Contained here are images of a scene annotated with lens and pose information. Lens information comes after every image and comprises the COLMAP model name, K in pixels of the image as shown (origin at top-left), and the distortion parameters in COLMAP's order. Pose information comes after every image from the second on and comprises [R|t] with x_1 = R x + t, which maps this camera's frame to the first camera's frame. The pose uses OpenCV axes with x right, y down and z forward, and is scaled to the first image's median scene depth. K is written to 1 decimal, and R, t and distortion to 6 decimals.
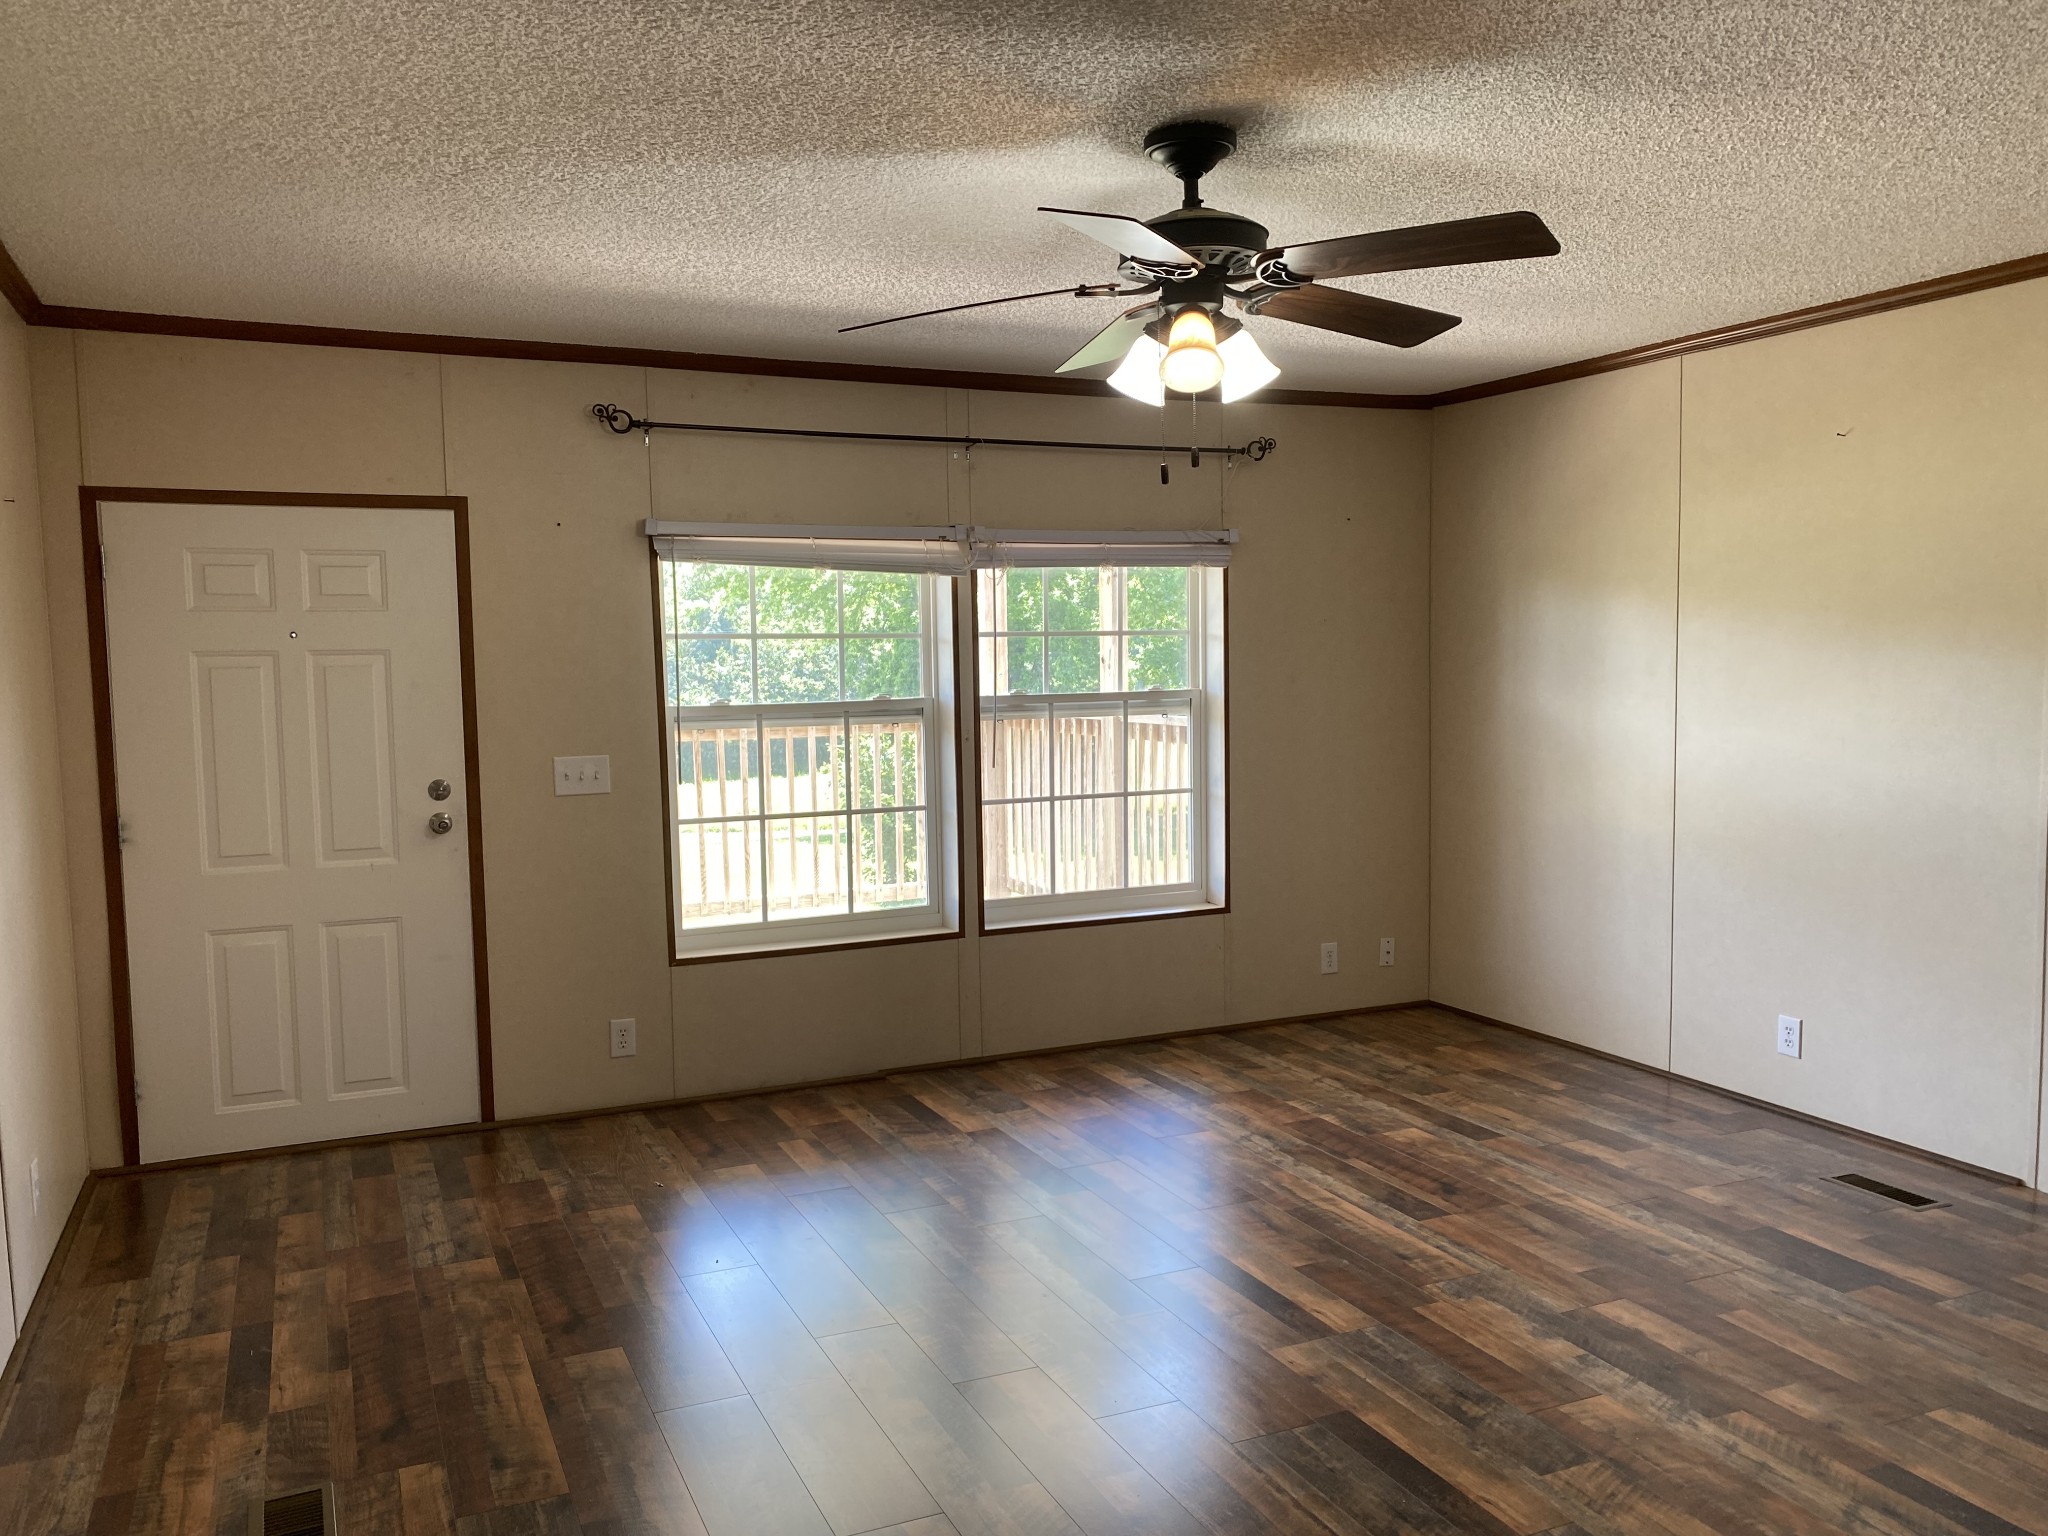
lens RADIAL K [[1574.3, 0, 997.5], [0, 1574.3, 770.8], [0, 0, 1]] dist [0.104937, -0.132333]
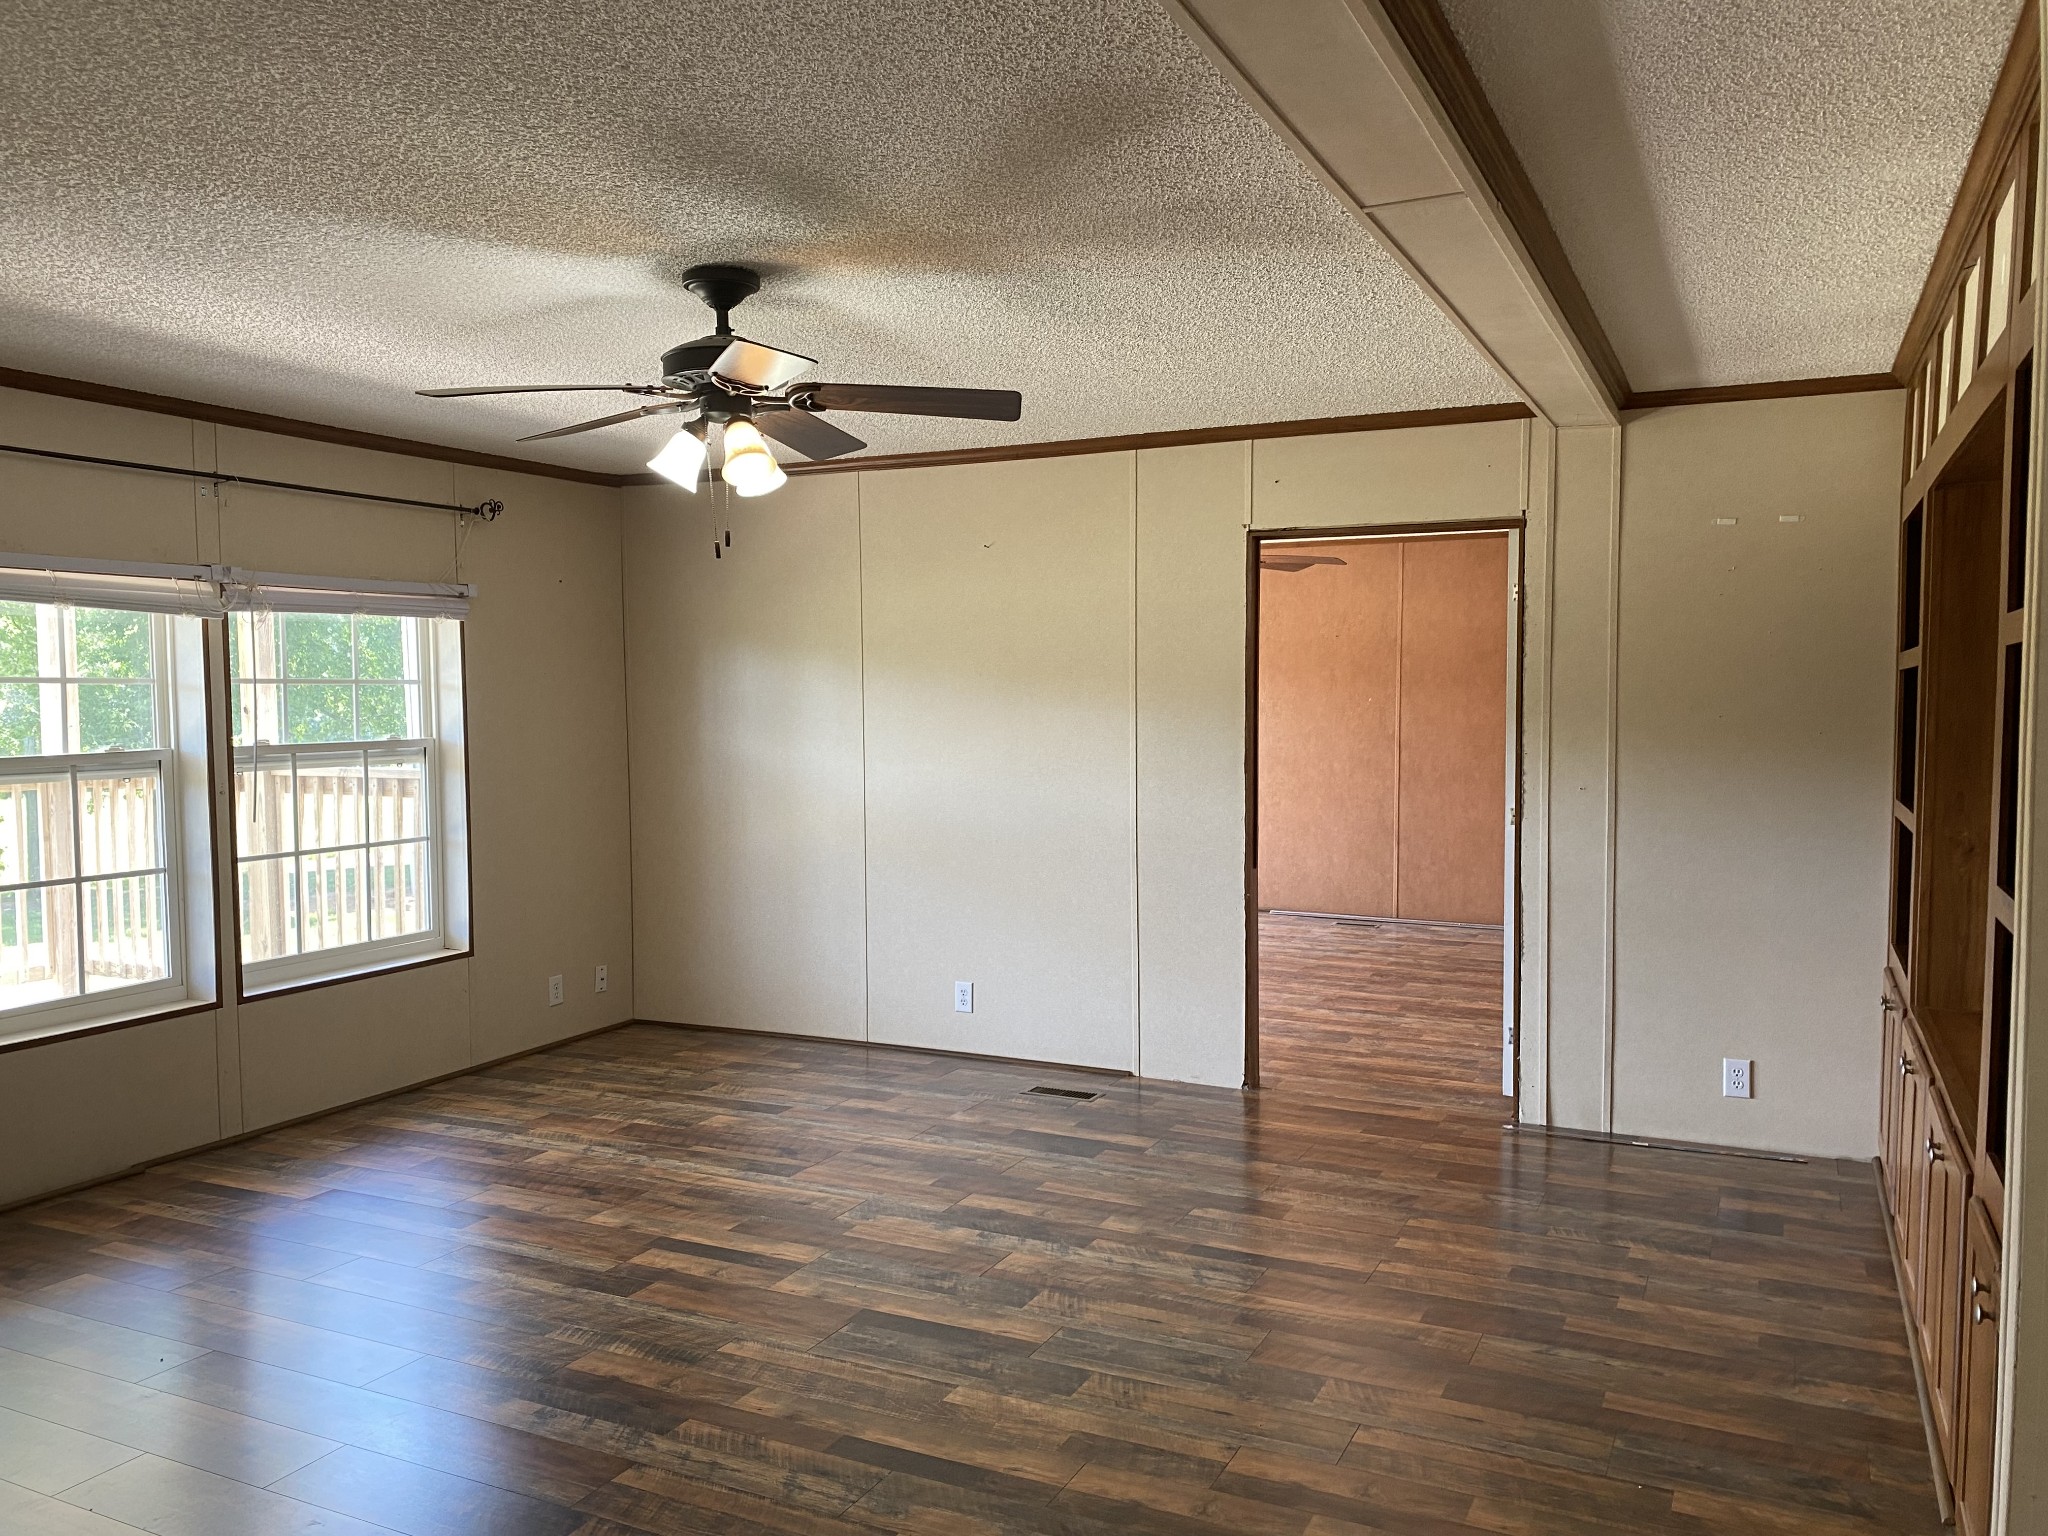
lens RADIAL K [[1570.9, 0, 1009.4], [0, 1570.9, 768.5], [0, 0, 1]] dist [0.040956, -0.030963]
pose [[0.769338, -0.022067, 0.638461, -0.291771], [0.045629, 0.998749, -0.020463, 0.006642], [-0.637210, 0.044876, 0.769382, -0.021672]]
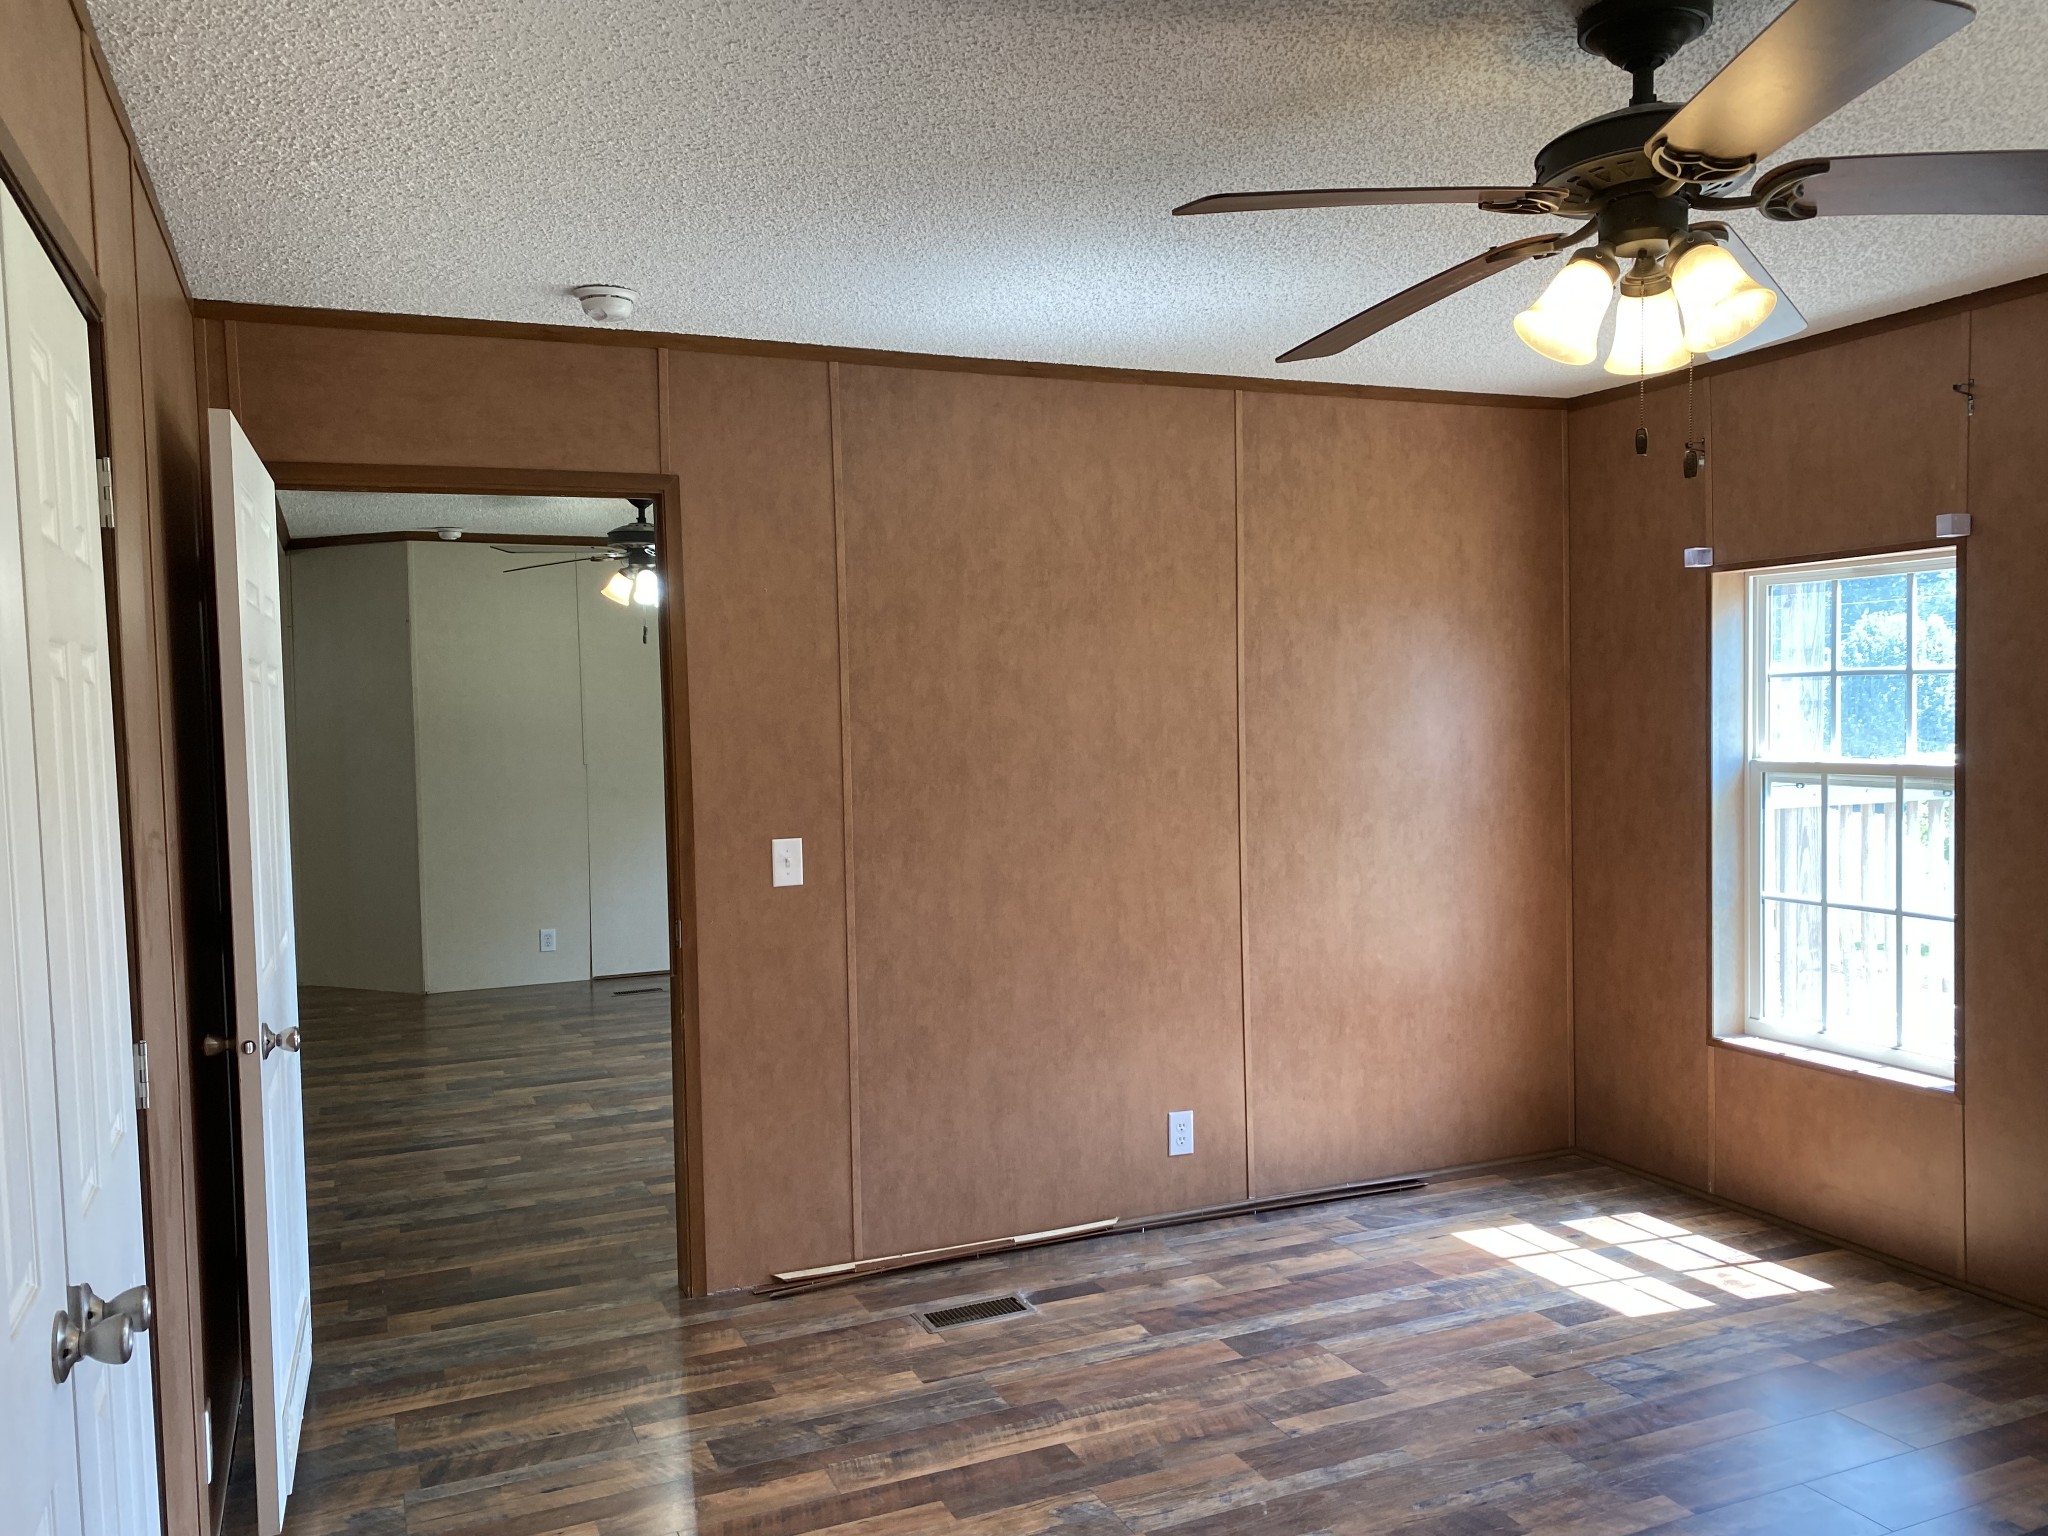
lens RADIAL K [[1574.3, 0, 997.5], [0, 1574.3, 770.8], [0, 0, 1]] dist [0.104937, -0.132333]
pose [[-0.027182, 0.062173, -0.997695, 1.424779], [-0.062998, 0.995973, 0.063782, -0.107736], [0.997643, 0.064587, -0.023156, 0.952650]]
